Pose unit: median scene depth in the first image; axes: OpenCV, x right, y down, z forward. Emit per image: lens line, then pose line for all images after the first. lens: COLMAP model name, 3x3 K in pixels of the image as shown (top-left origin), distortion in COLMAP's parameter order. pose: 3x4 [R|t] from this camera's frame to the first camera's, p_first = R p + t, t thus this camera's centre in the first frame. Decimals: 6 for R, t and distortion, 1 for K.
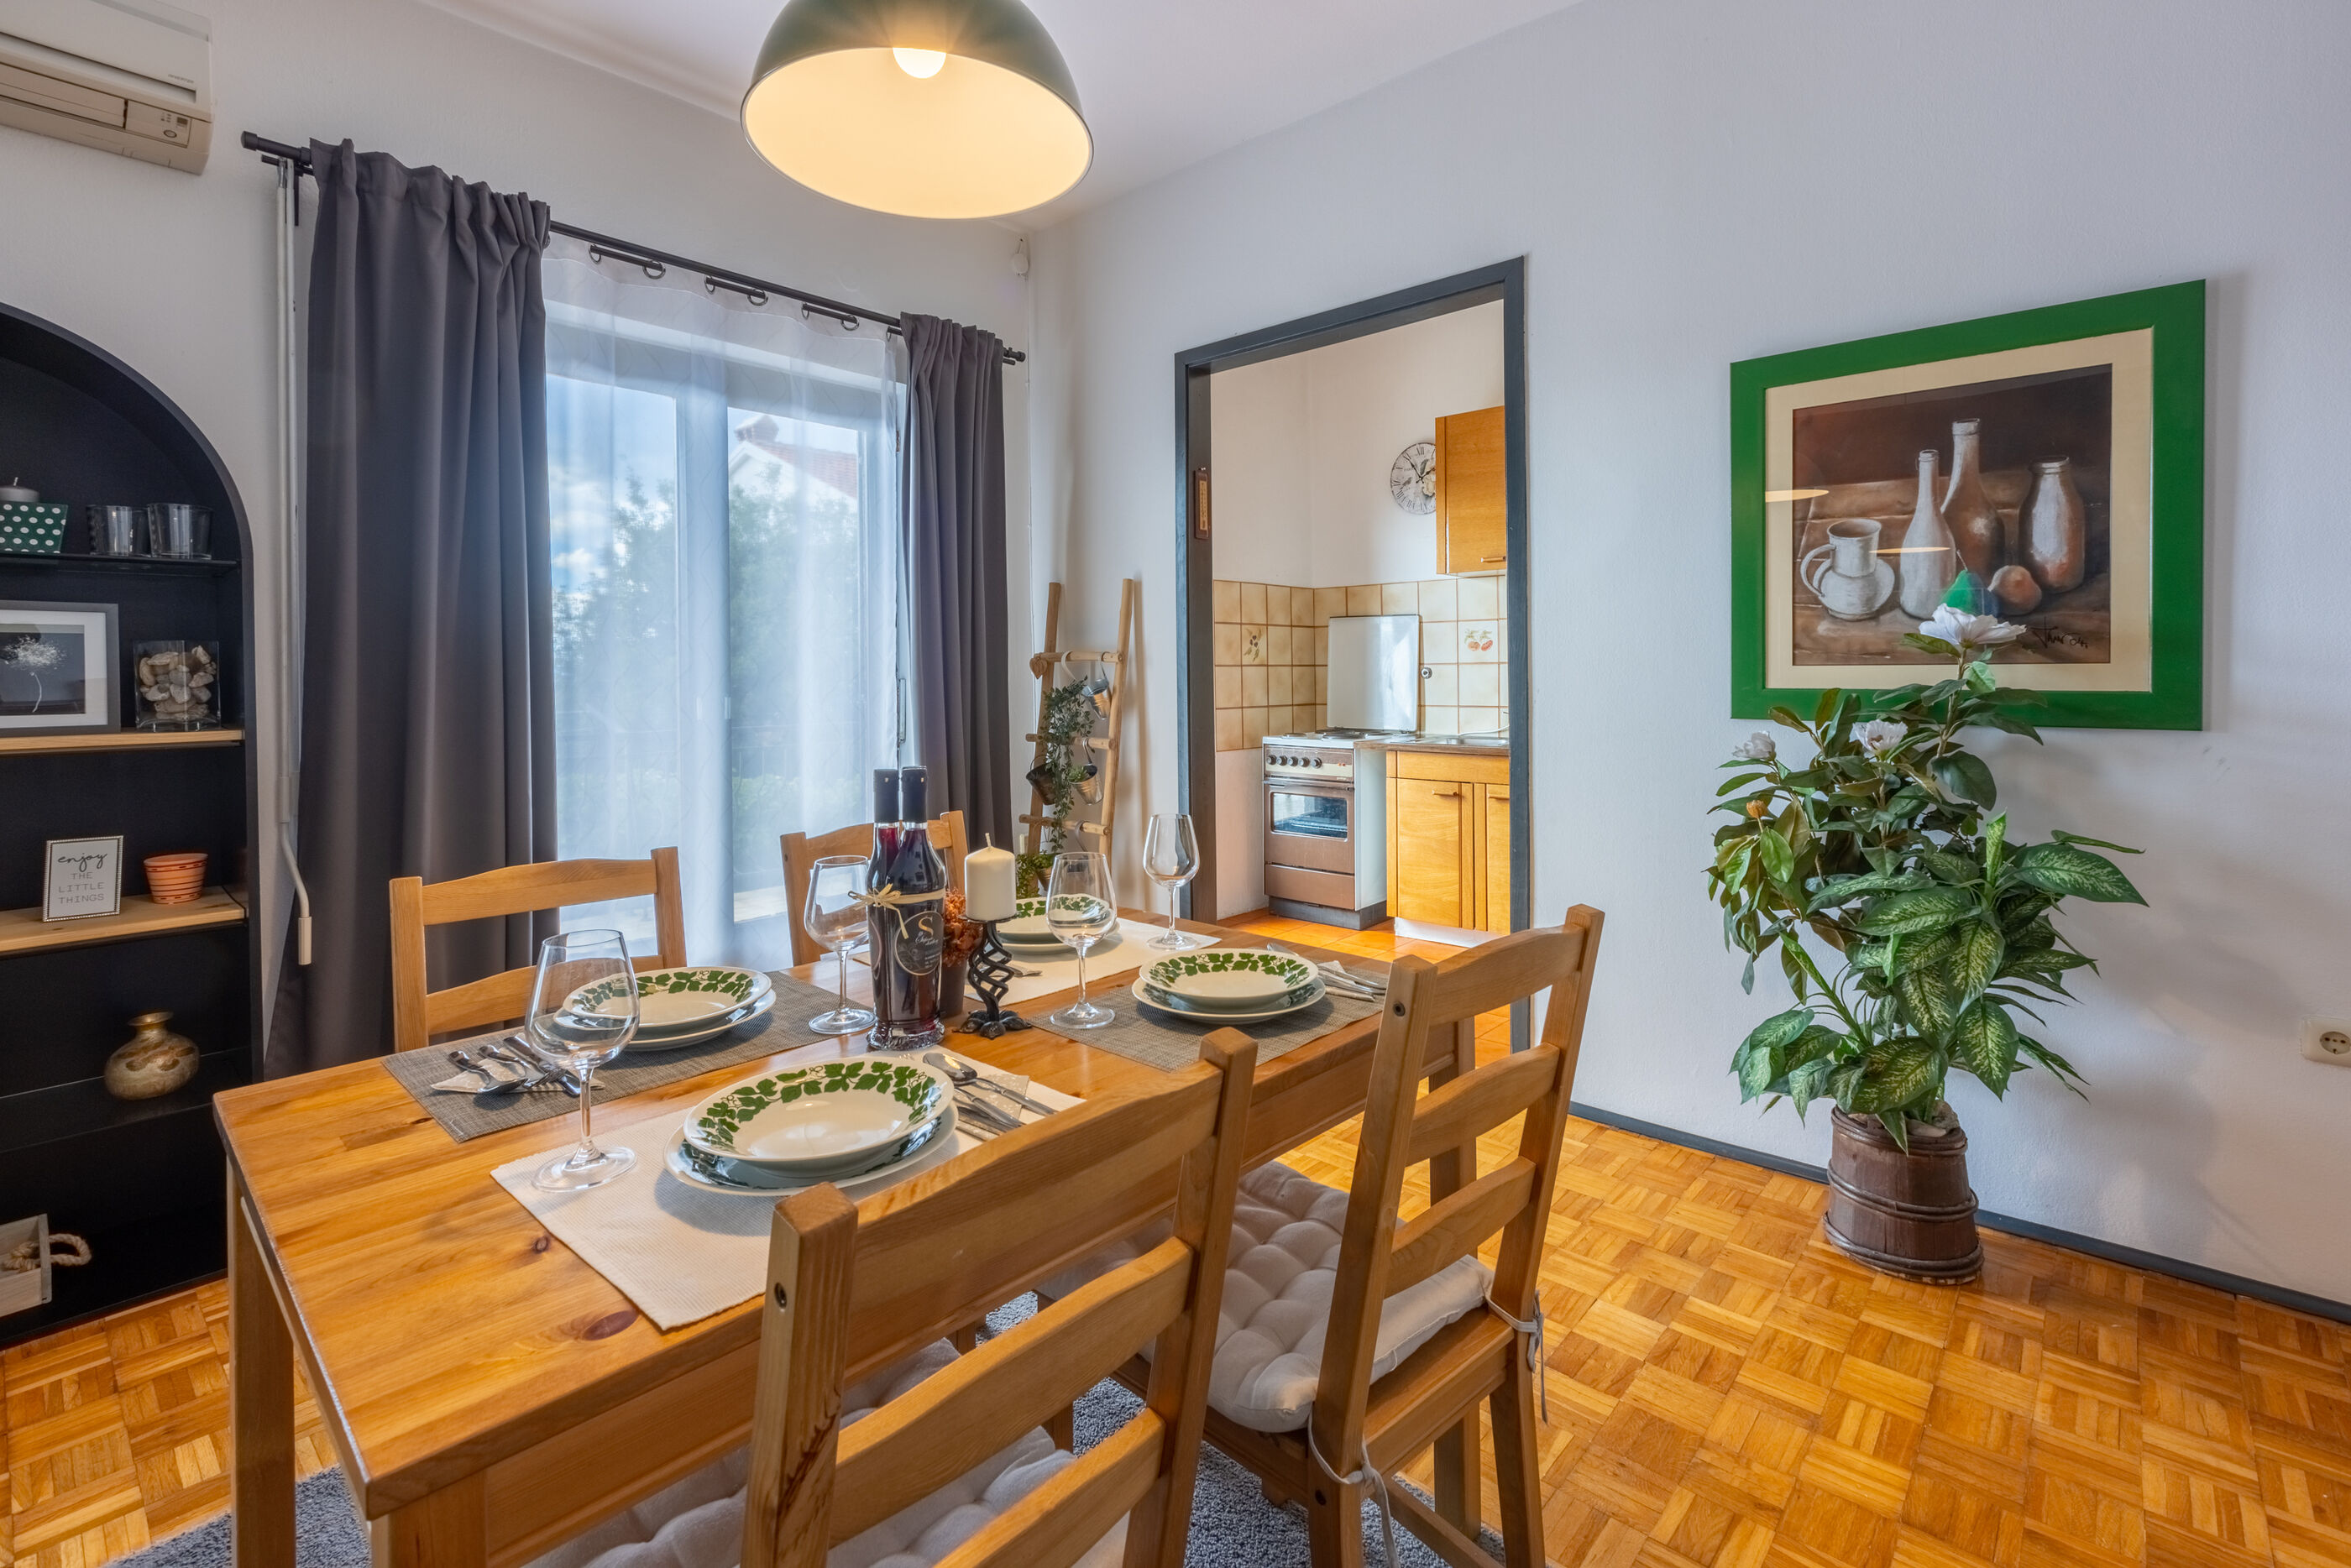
lens RADIAL K [[1063.8, 0, 1148.1], [0, 1063.8, 683.0], [0, 0, 1]] dist [0.002979, -0.000892]
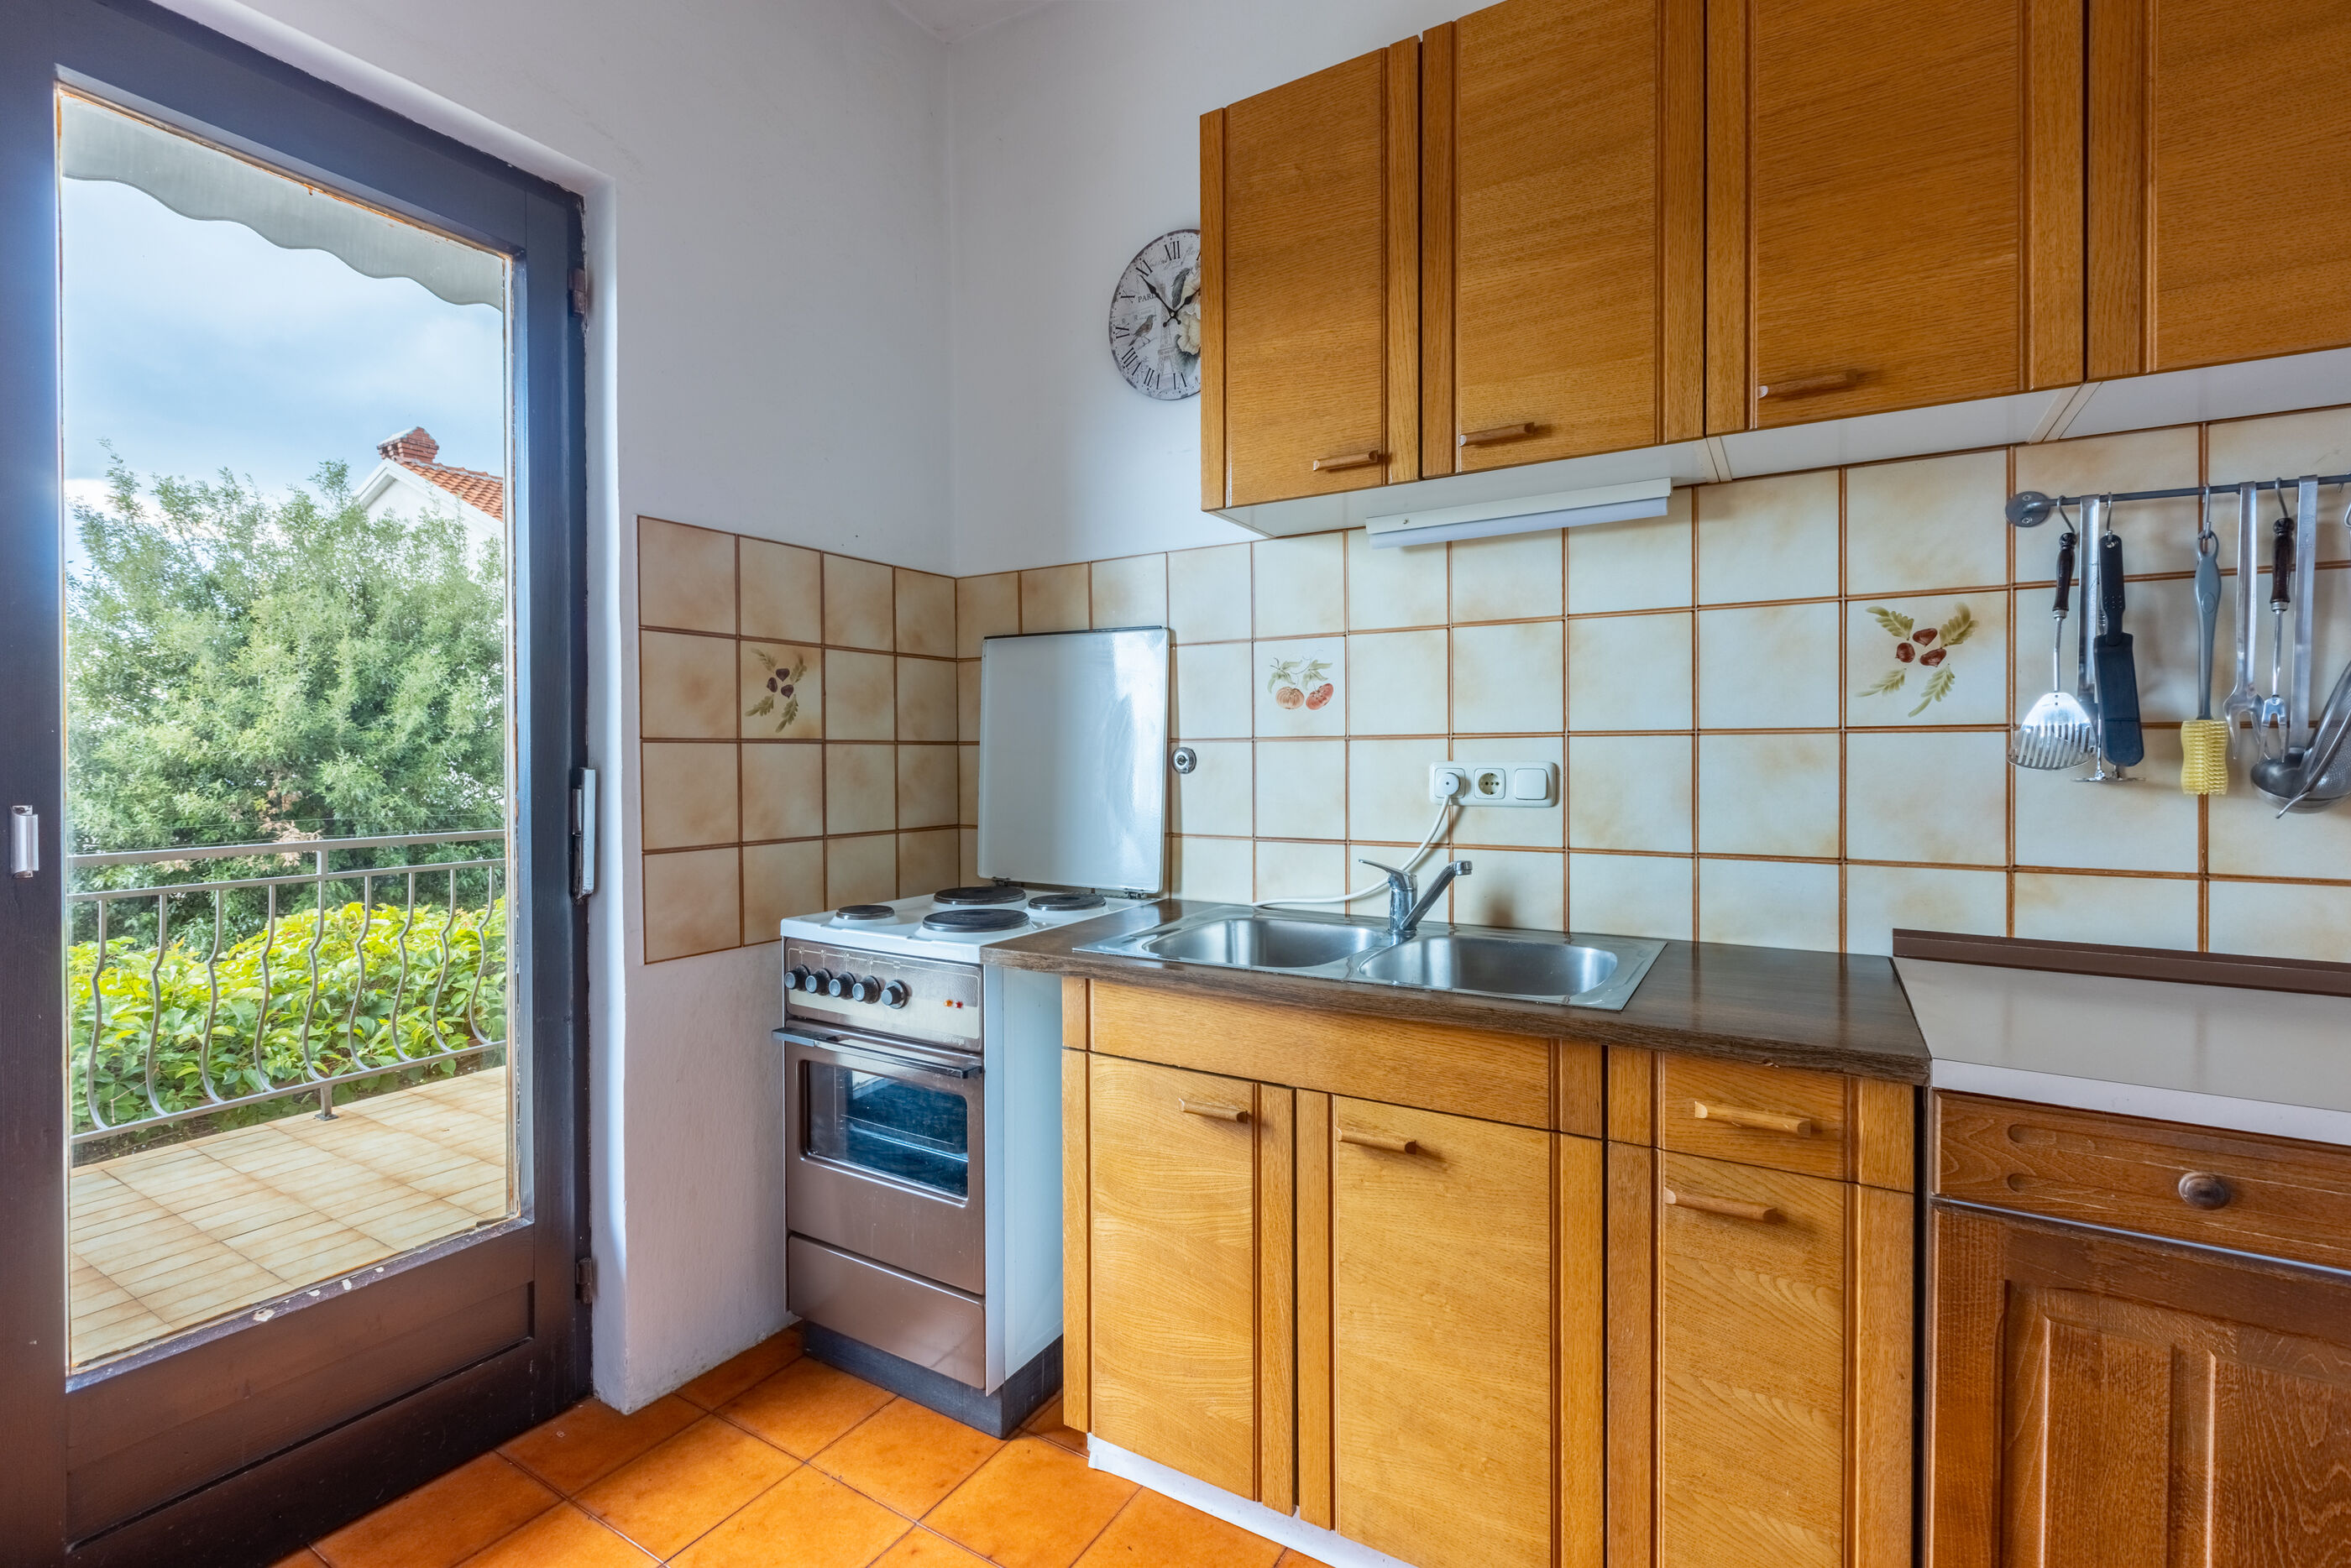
lens RADIAL K [[1063.8, 0, 1147.5], [0, 1063.8, 760.6], [0, 0, 1]] dist [0.002979, -0.000892]
pose [[0.983398, 0.004291, 0.181411, 0.313462], [-0.003488, 0.999983, -0.004741, -0.013482], [-0.181429, 0.004030, 0.983396, 1.072142]]
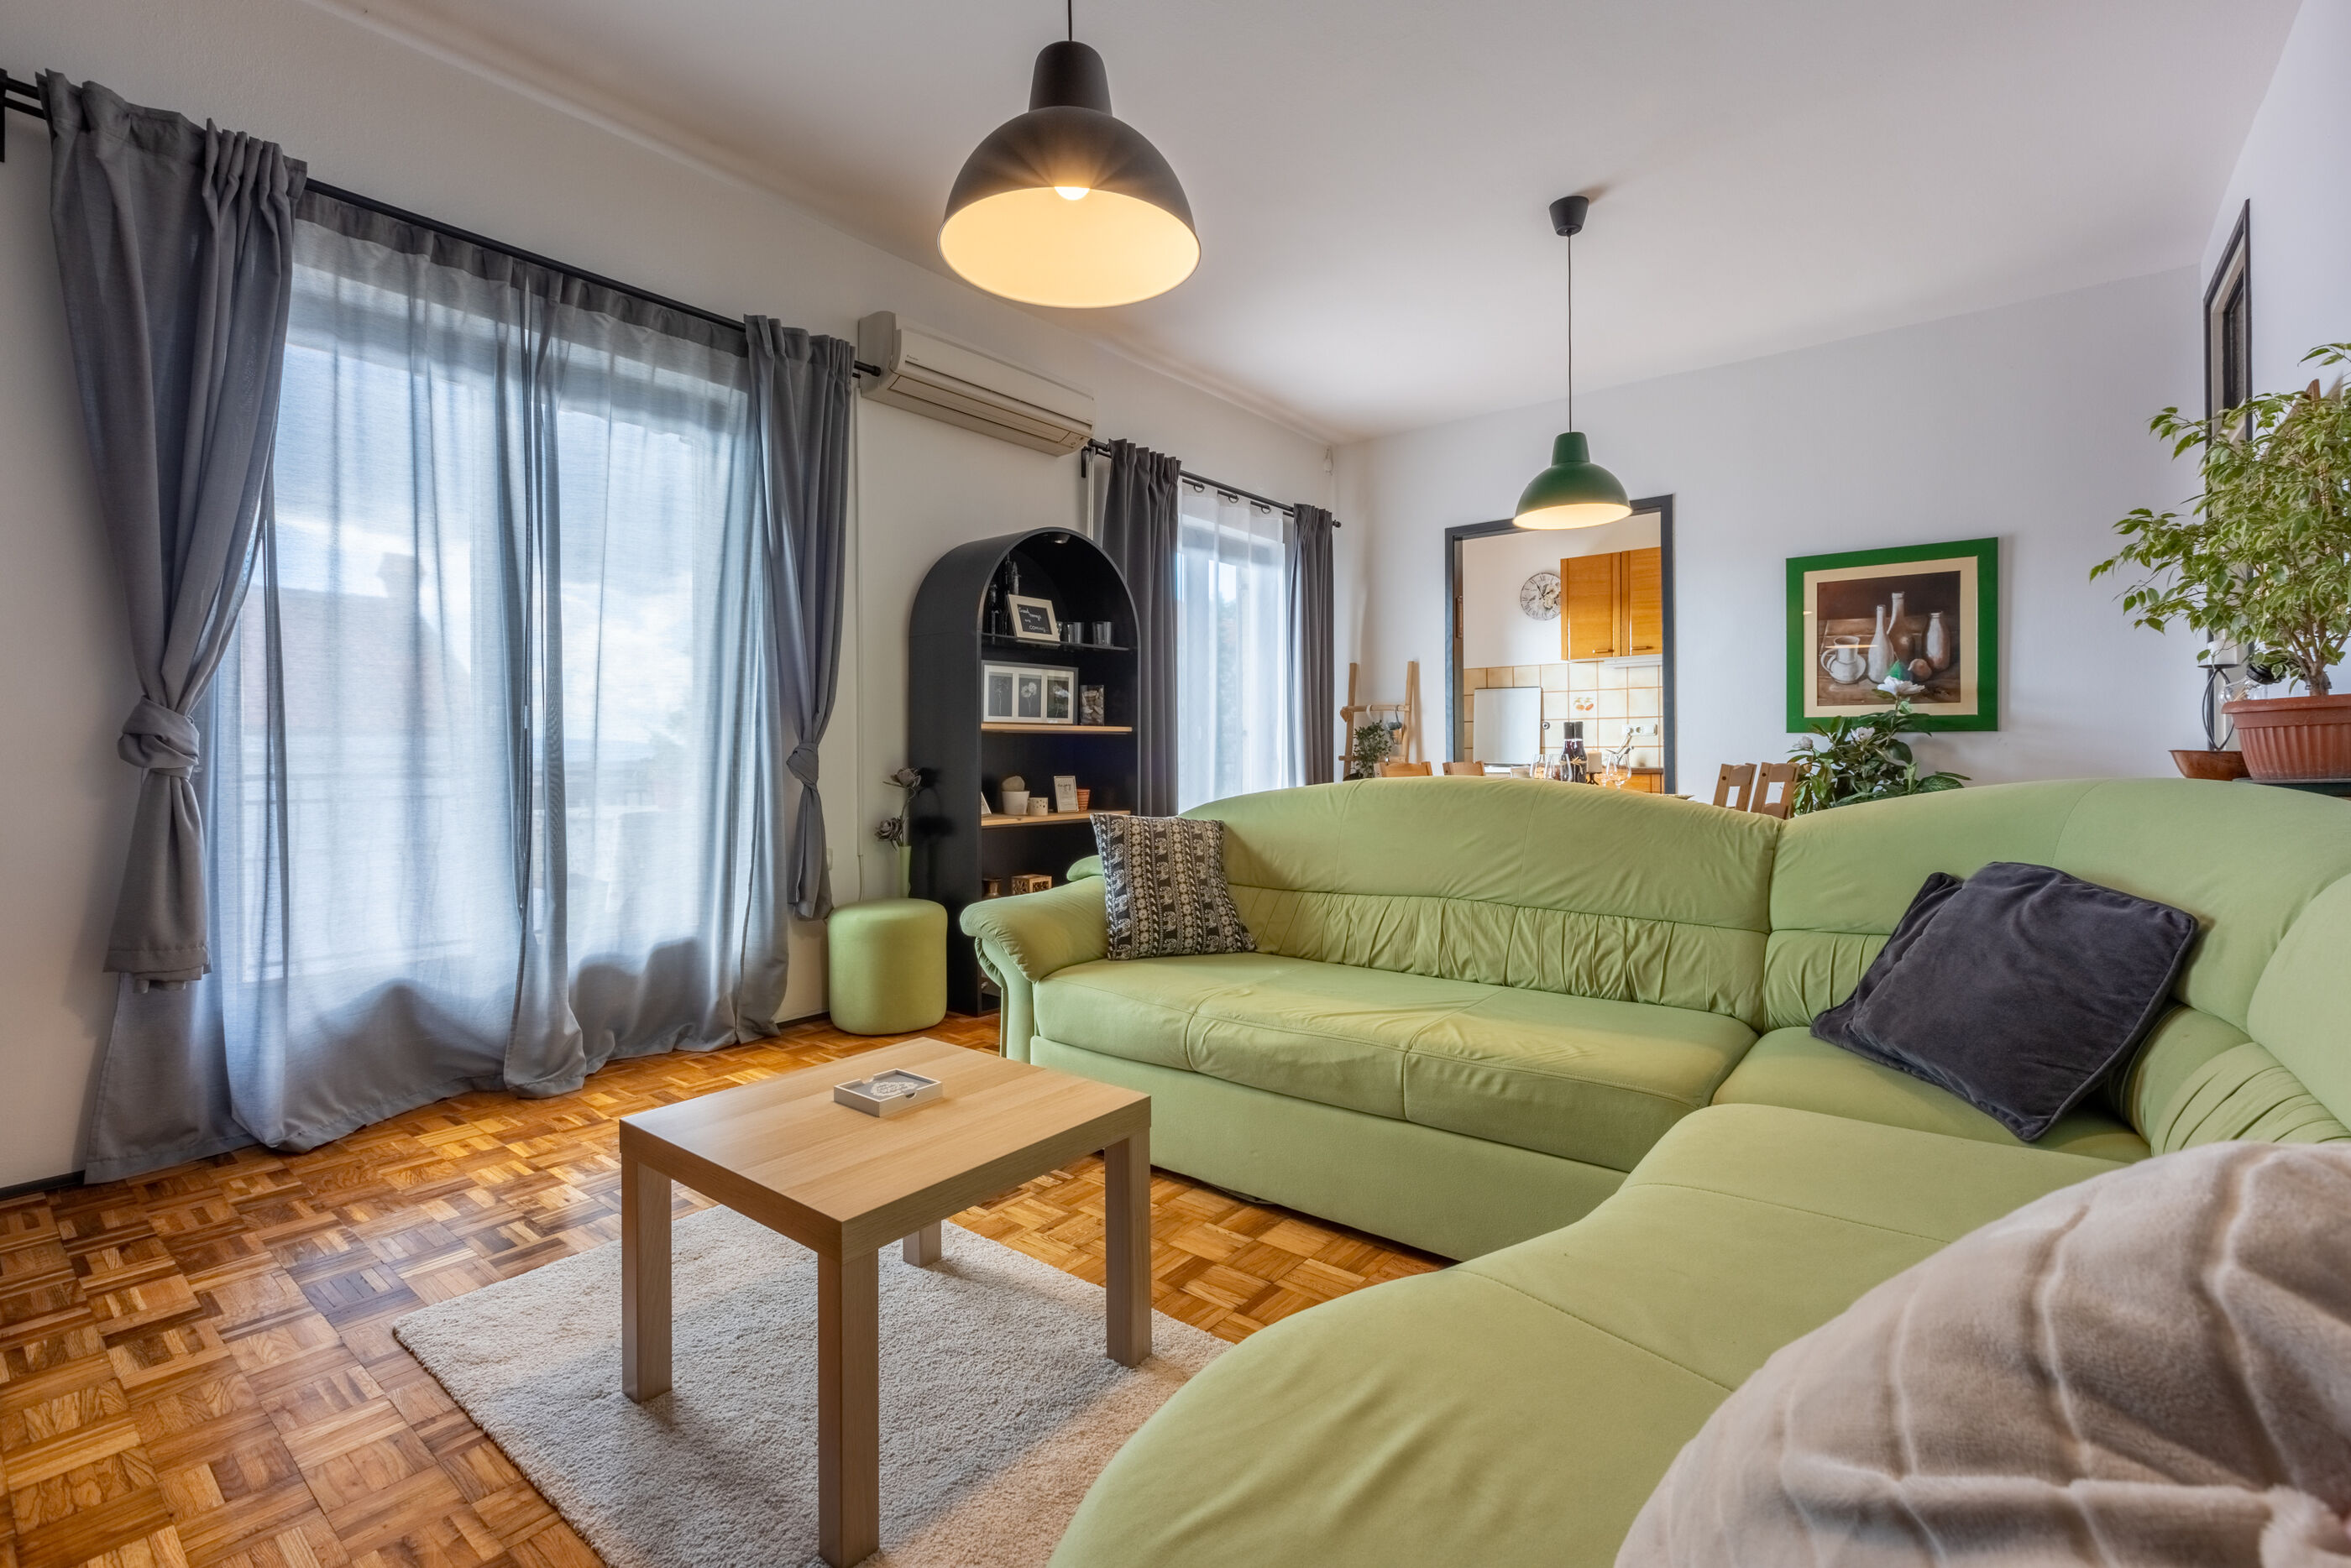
lens RADIAL K [[1063.8, 0, 1154.6], [0, 1063.8, 752.6], [0, 0, 1]] dist [0.002979, -0.000892]
pose [[0.998427, 0.005559, 0.055785, -0.695190], [-0.004876, 0.999912, -0.012364, 0.092660], [-0.055849, 0.012073, 0.998366, -0.867505]]
